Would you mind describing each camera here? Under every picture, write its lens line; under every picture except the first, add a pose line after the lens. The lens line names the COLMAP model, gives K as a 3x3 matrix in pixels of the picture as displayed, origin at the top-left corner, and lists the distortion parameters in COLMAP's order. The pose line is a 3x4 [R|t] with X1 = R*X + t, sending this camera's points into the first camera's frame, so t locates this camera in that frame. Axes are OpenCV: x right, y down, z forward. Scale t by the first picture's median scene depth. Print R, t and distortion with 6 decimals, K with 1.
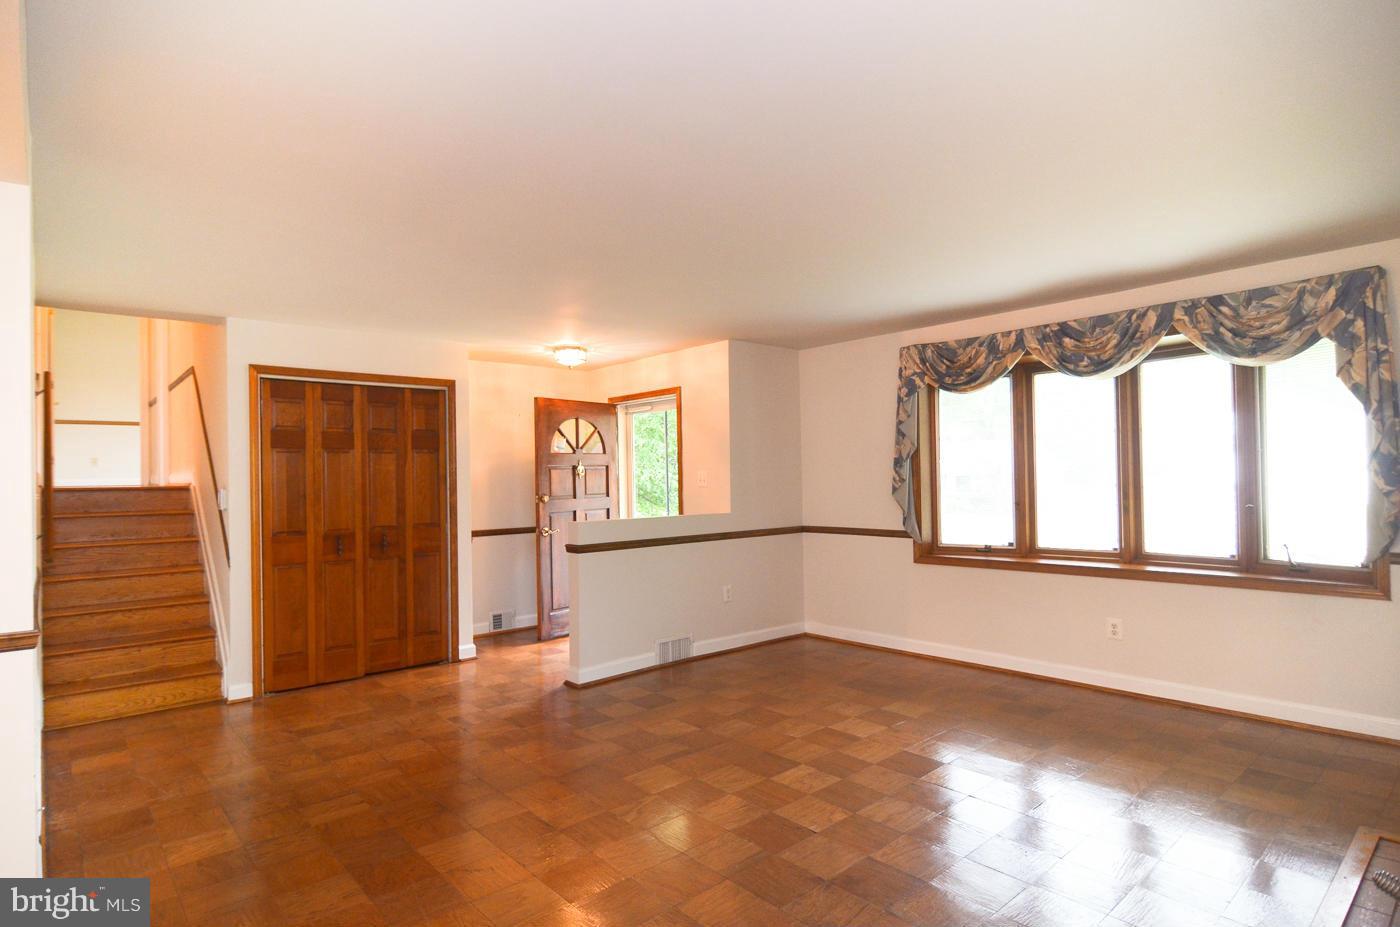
lens RADIAL K [[746.4, 0, 693.4], [0, 746.4, 471.6], [0, 0, 1]] dist [0.006363, -0.010339]
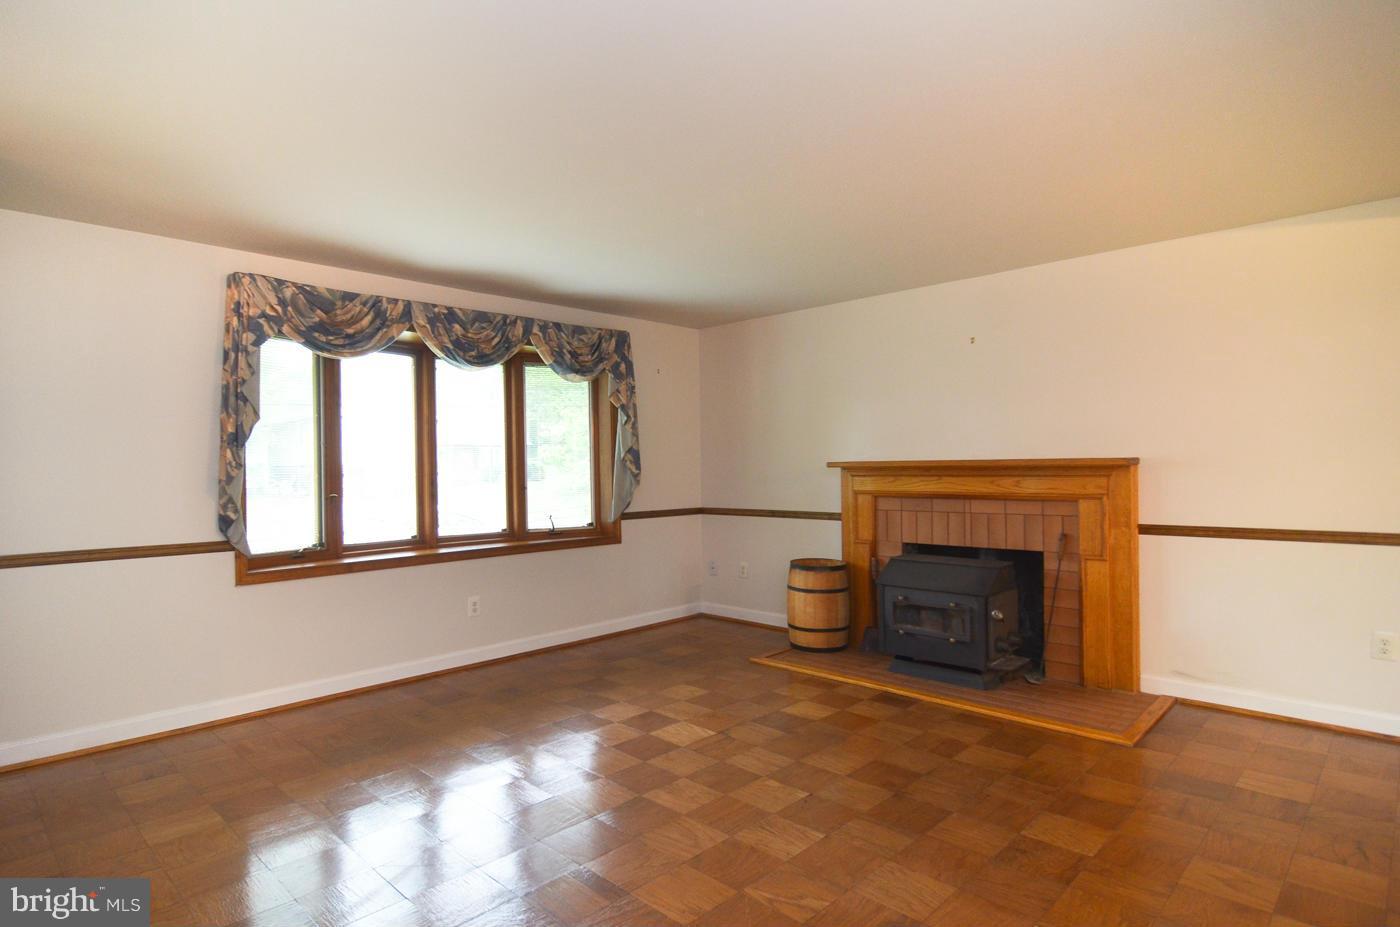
lens RADIAL K [[746.4, 0, 683.6], [0, 746.4, 472.6], [0, 0, 1]] dist [0.006363, -0.010339]
pose [[-0.079251, 0.015266, 0.996738, -0.476449], [0.008682, 0.999855, -0.014623, 0.034431], [-0.996817, 0.007495, -0.079372, 0.710965]]
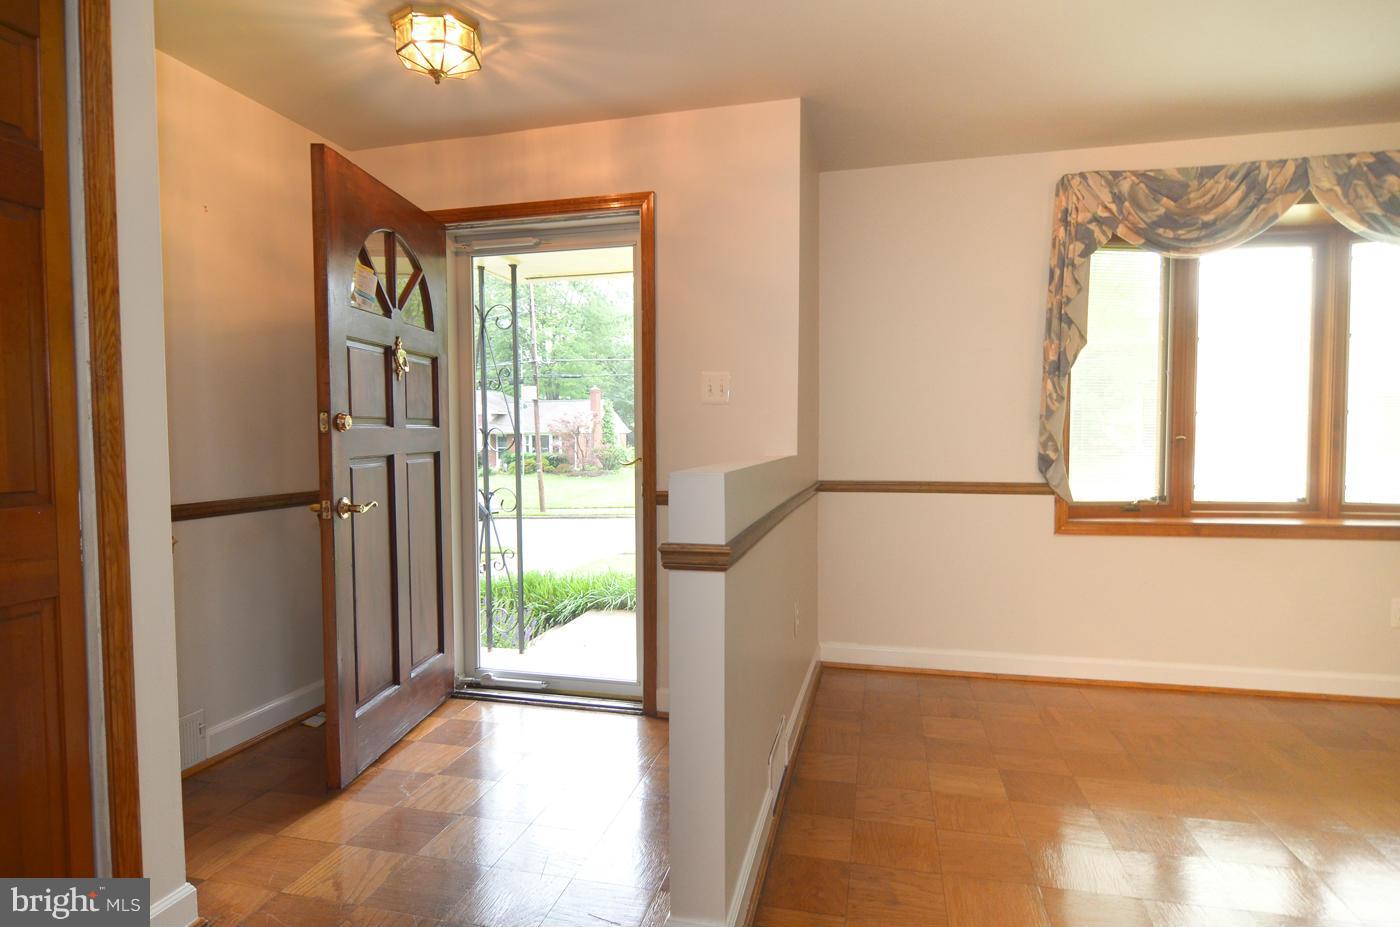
lens RADIAL K [[746.4, 0, 698.2], [0, 746.4, 468.0], [0, 0, 1]] dist [0.006363, -0.010339]
pose [[0.823760, -0.009811, 0.566854, -0.331958], [-0.015047, 0.999120, 0.039159, 0.053210], [-0.566739, -0.040787, 0.822887, 0.732114]]
